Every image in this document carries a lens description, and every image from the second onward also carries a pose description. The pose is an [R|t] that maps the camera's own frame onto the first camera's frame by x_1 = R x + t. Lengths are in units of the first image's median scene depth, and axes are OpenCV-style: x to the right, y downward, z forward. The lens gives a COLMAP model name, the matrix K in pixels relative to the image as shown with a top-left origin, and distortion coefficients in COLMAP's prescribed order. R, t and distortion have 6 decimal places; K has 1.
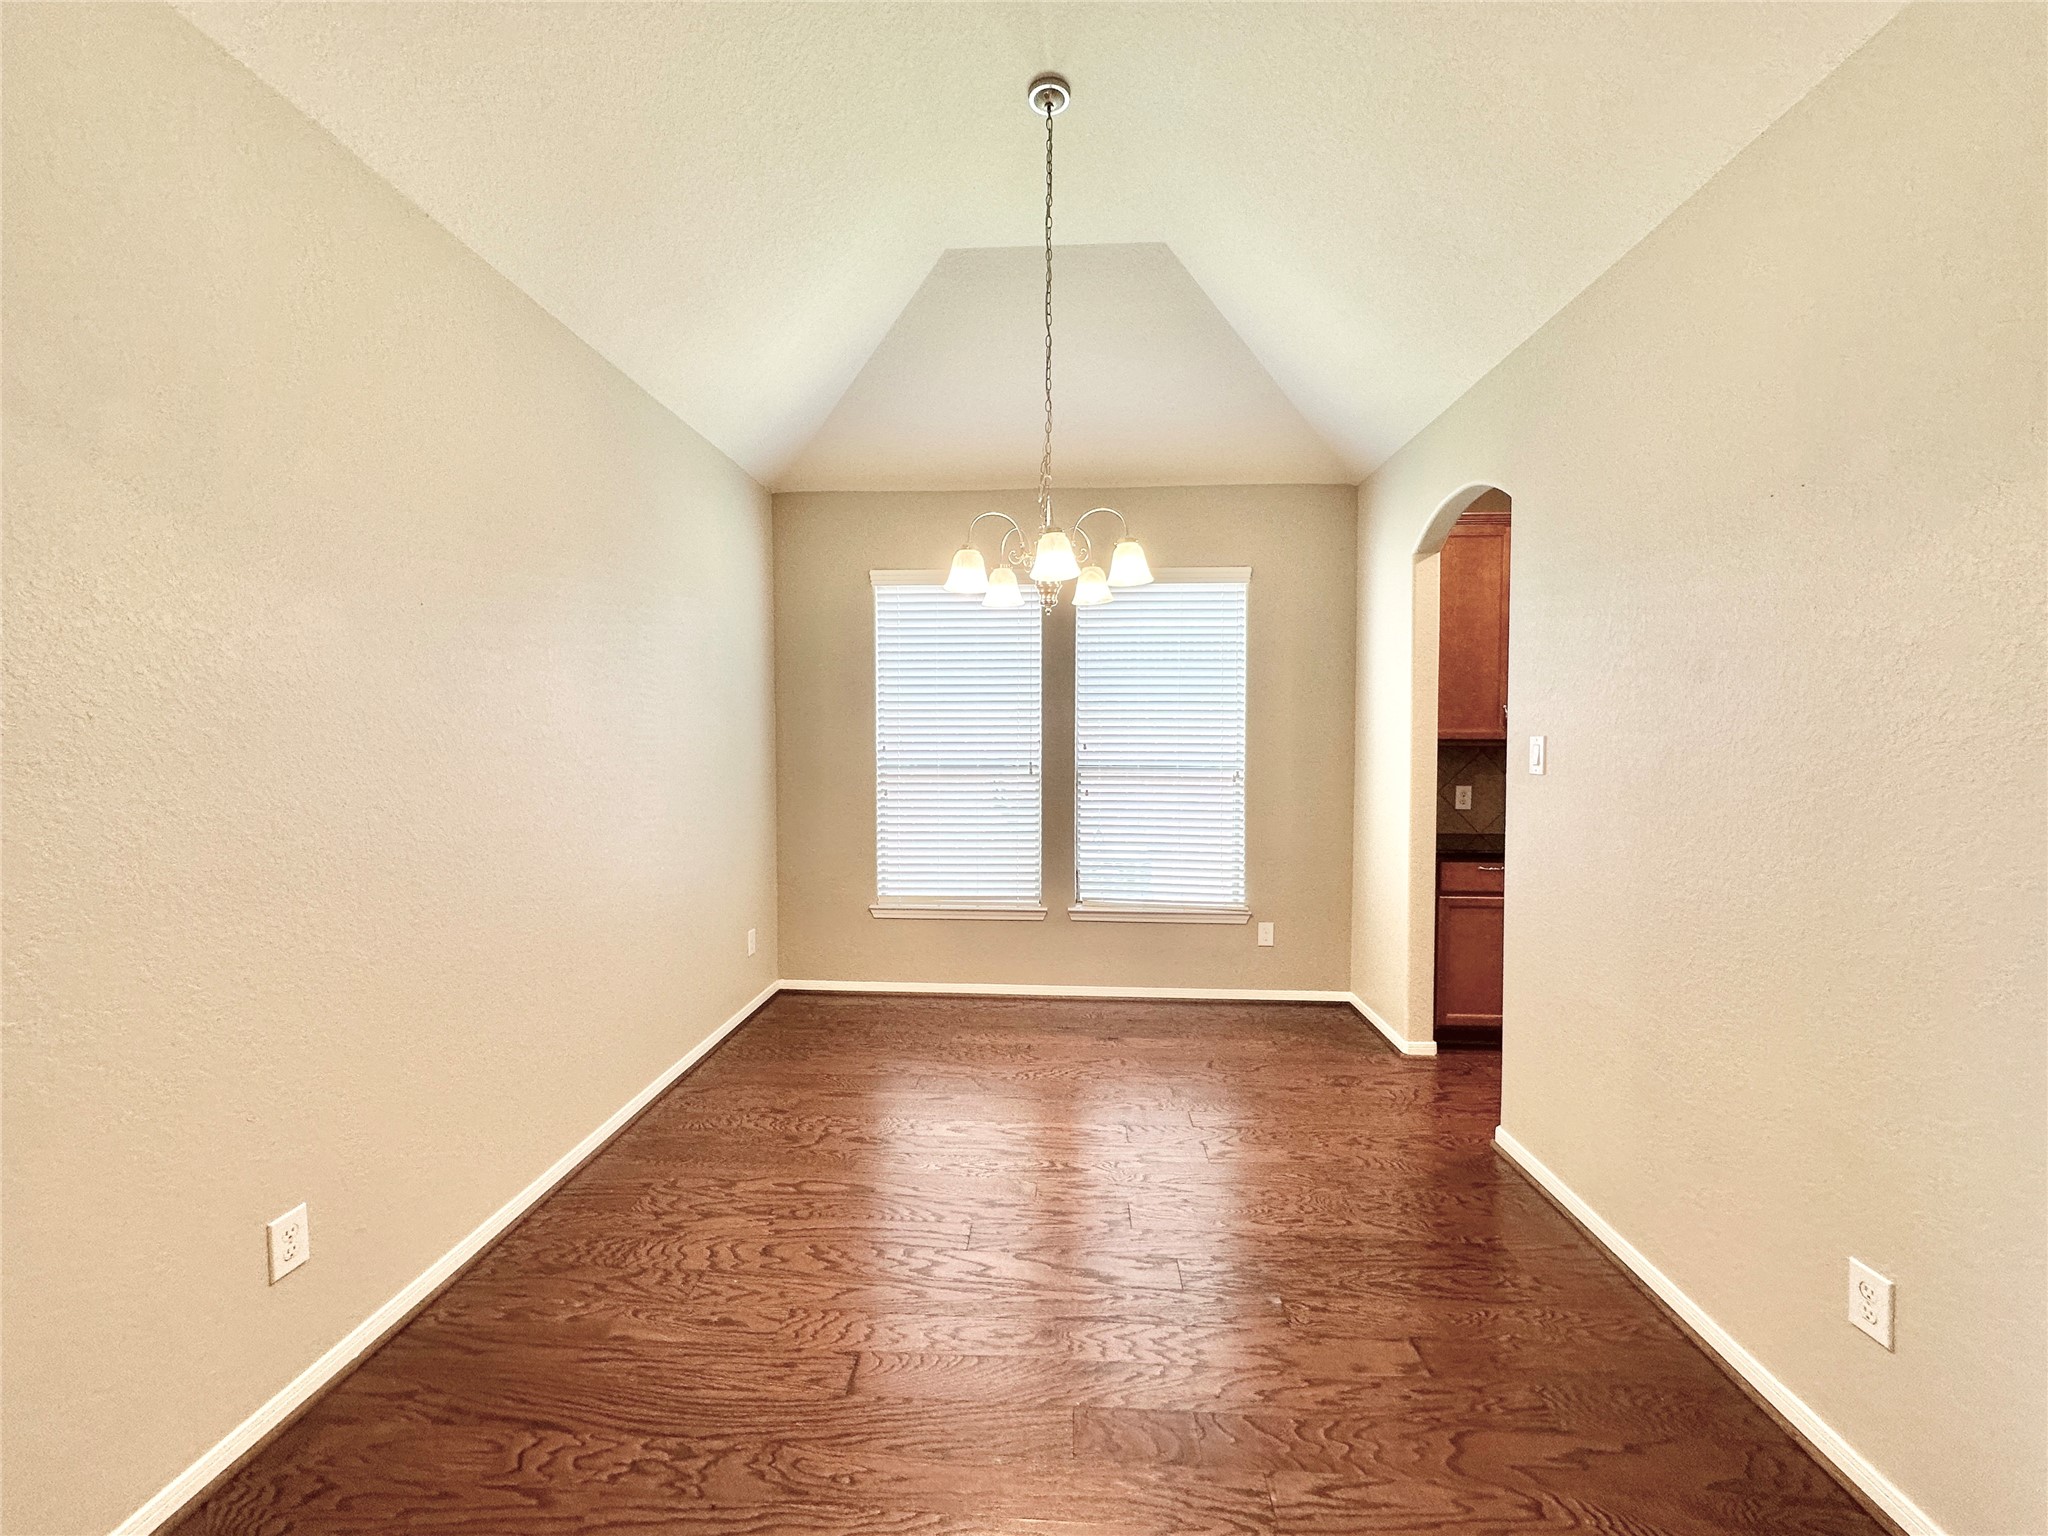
lens RADIAL K [[816.8, 0, 1022.9], [0, 816.8, 765.5], [0, 0, 1]] dist [-0.000823, 0.000345]
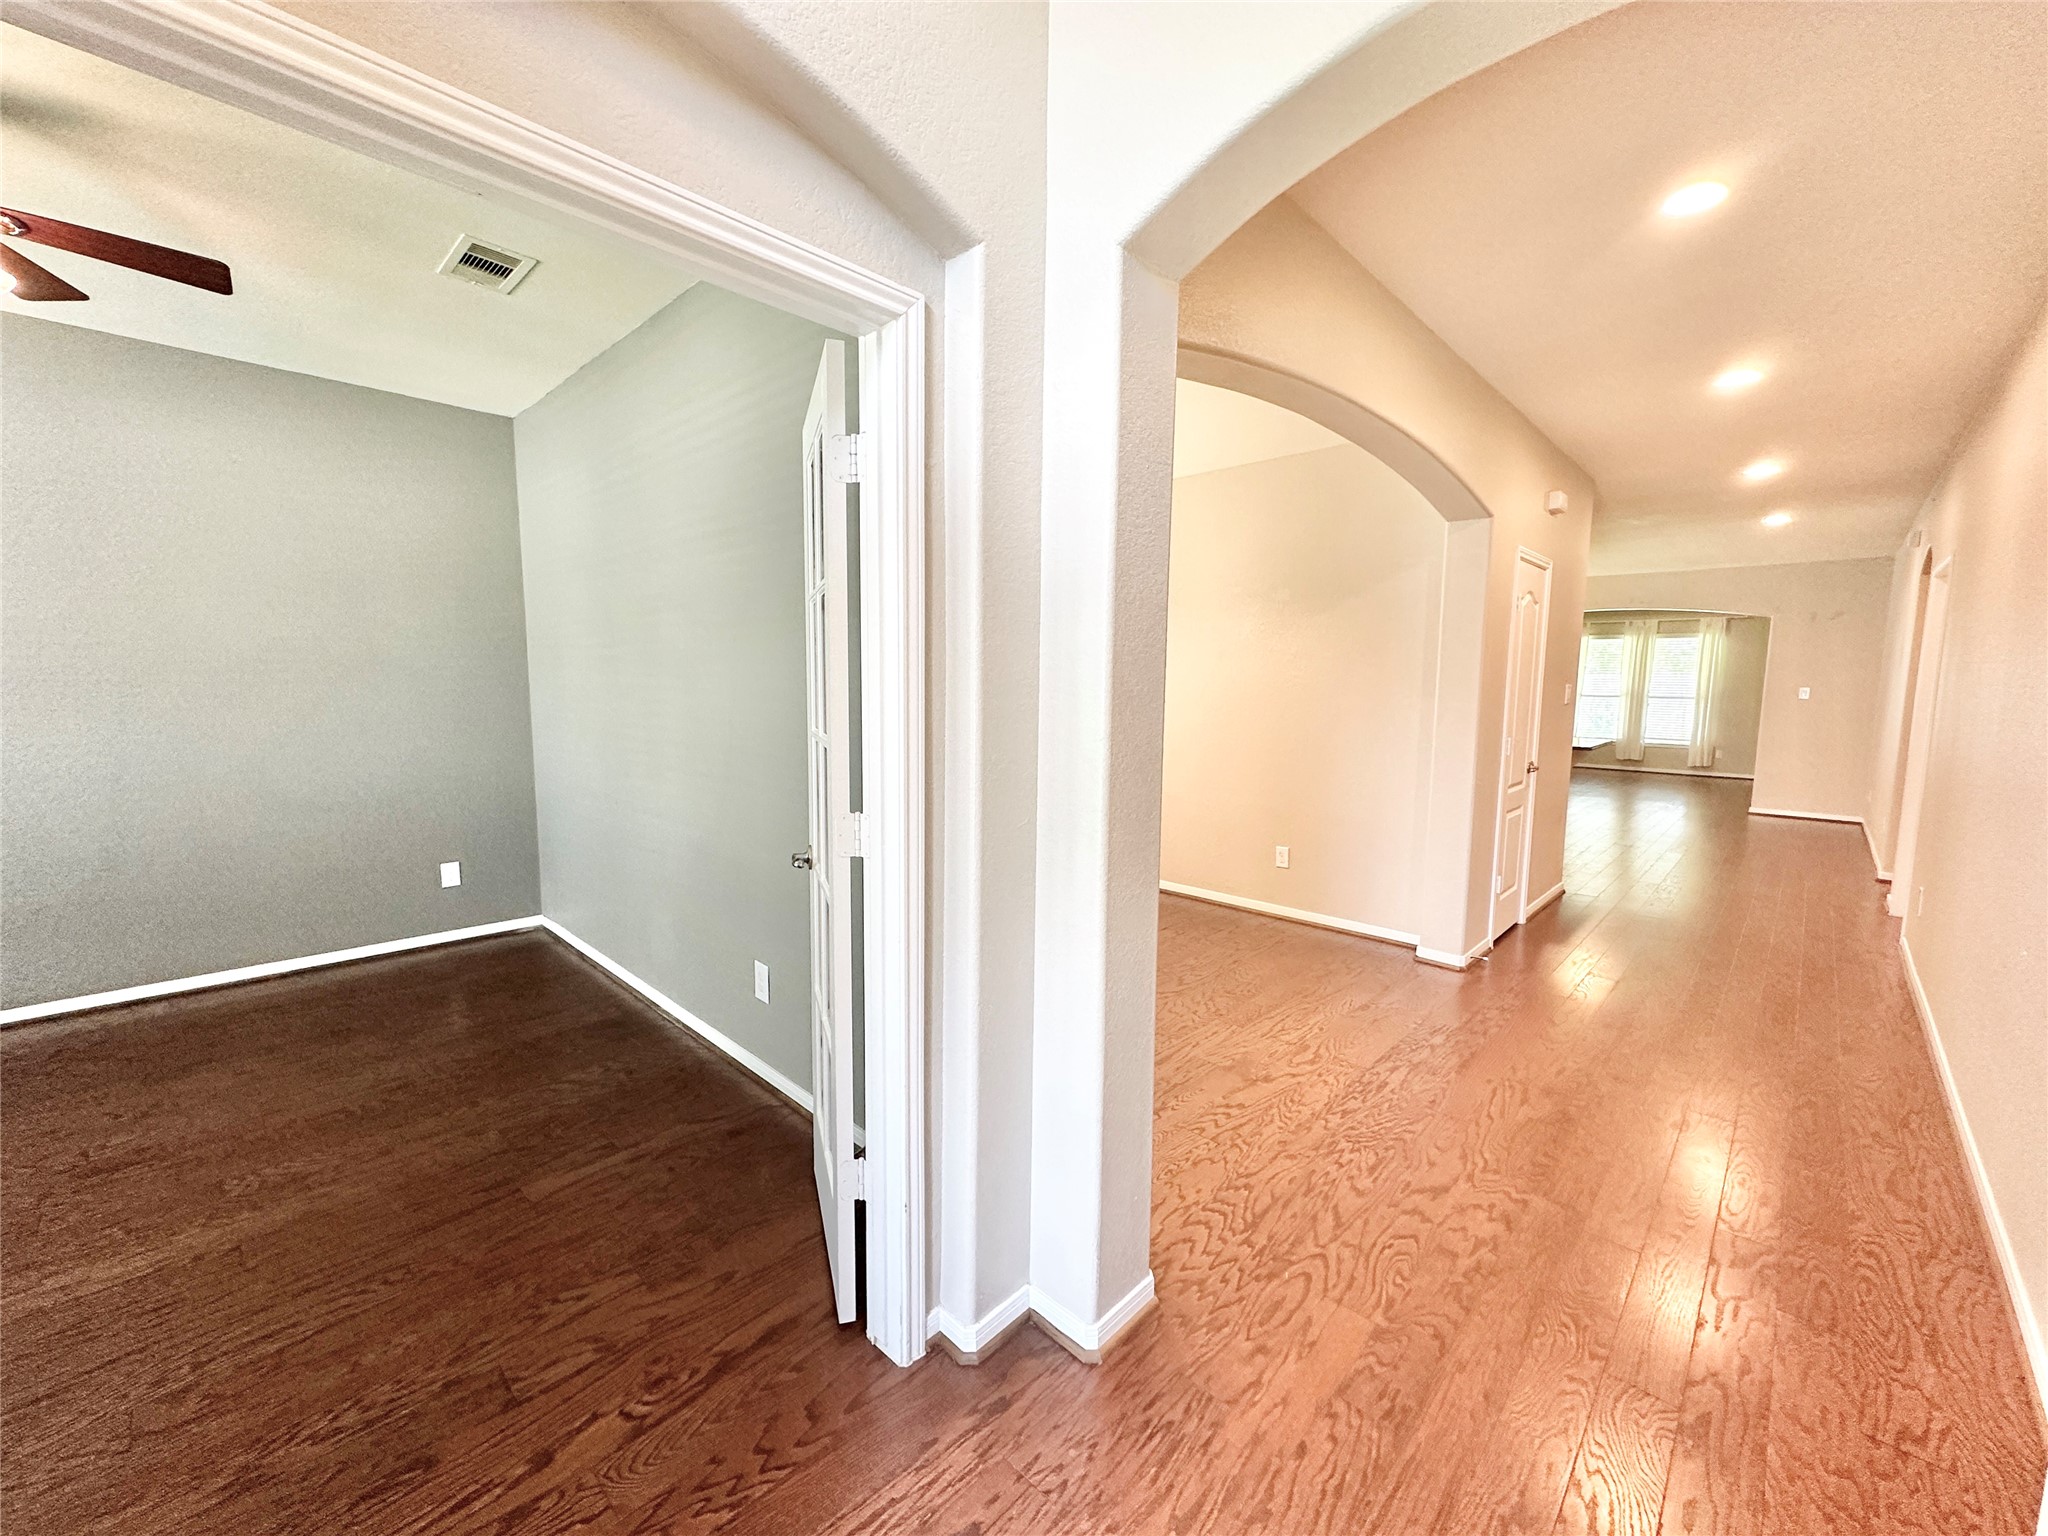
lens RADIAL K [[816.8, 0, 1022.9], [0, 816.8, 765.5], [0, 0, 1]] dist [-0.000823, 0.000345]
pose [[0.653387, -0.074612, 0.753338, -0.856192], [0.018249, 0.996394, 0.082857, 0.002461], [-0.756804, -0.040390, 0.652393, -0.135568]]
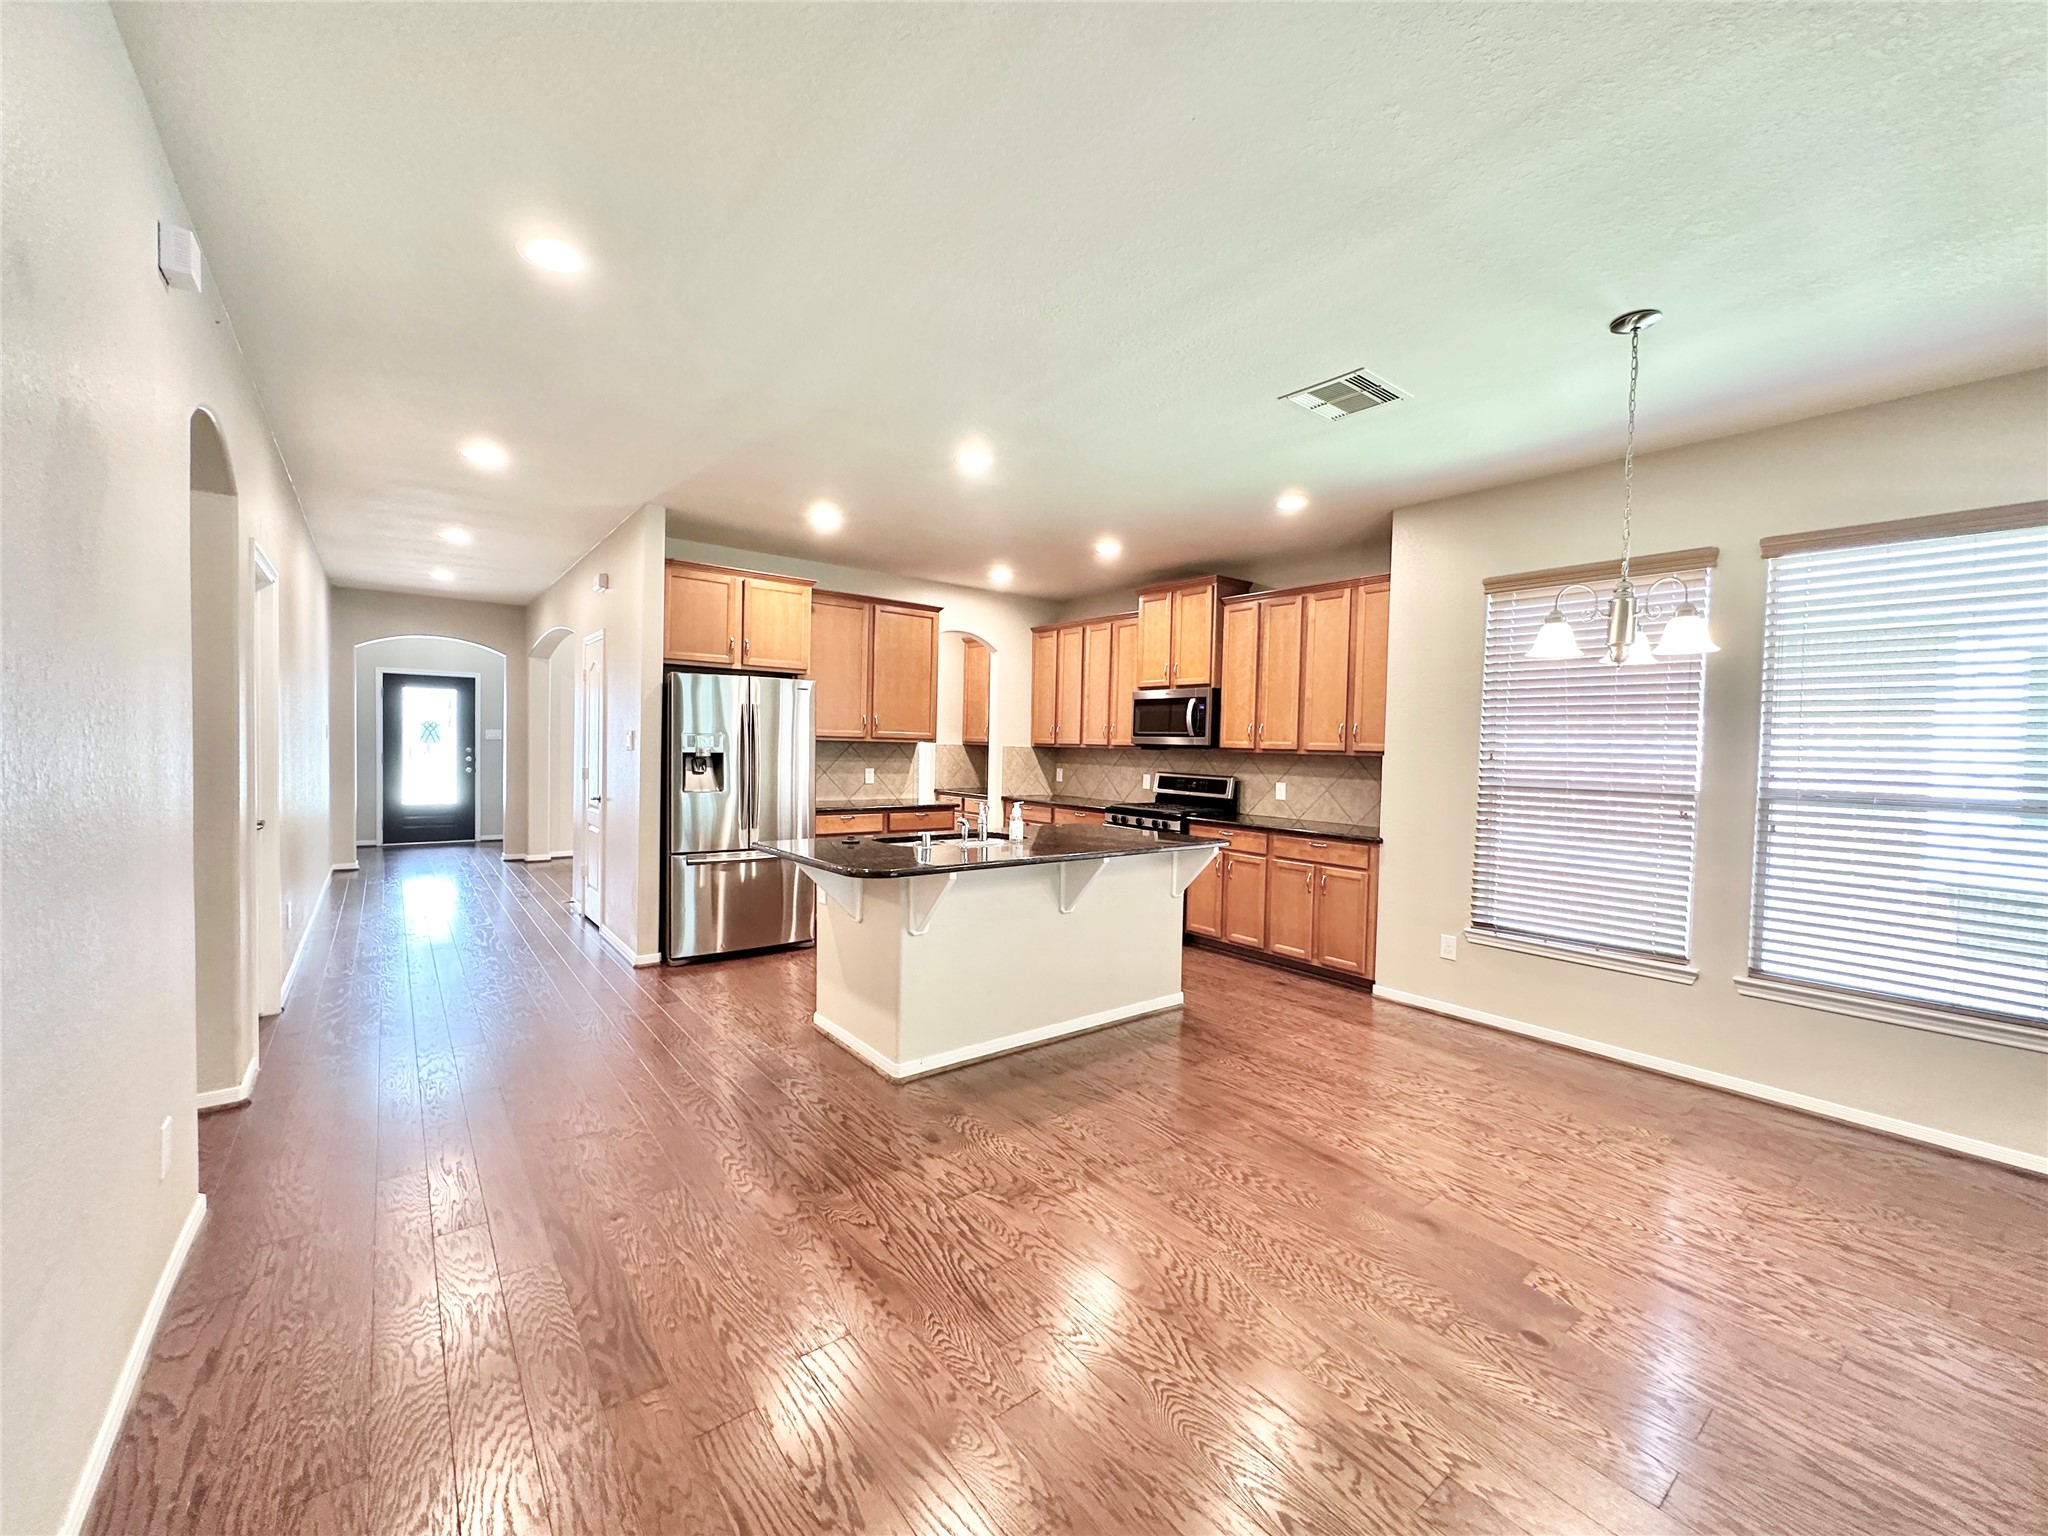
lens RADIAL K [[816.8, 0, 1022.9], [0, 816.8, 765.5], [0, 0, 1]] dist [-0.000823, 0.000345]
pose [[0.663878, 0.033806, -0.747076, 2.336204], [-0.049451, 0.998776, 0.001251, 0.020433], [0.746204, 0.036113, 0.664737, -0.324379]]
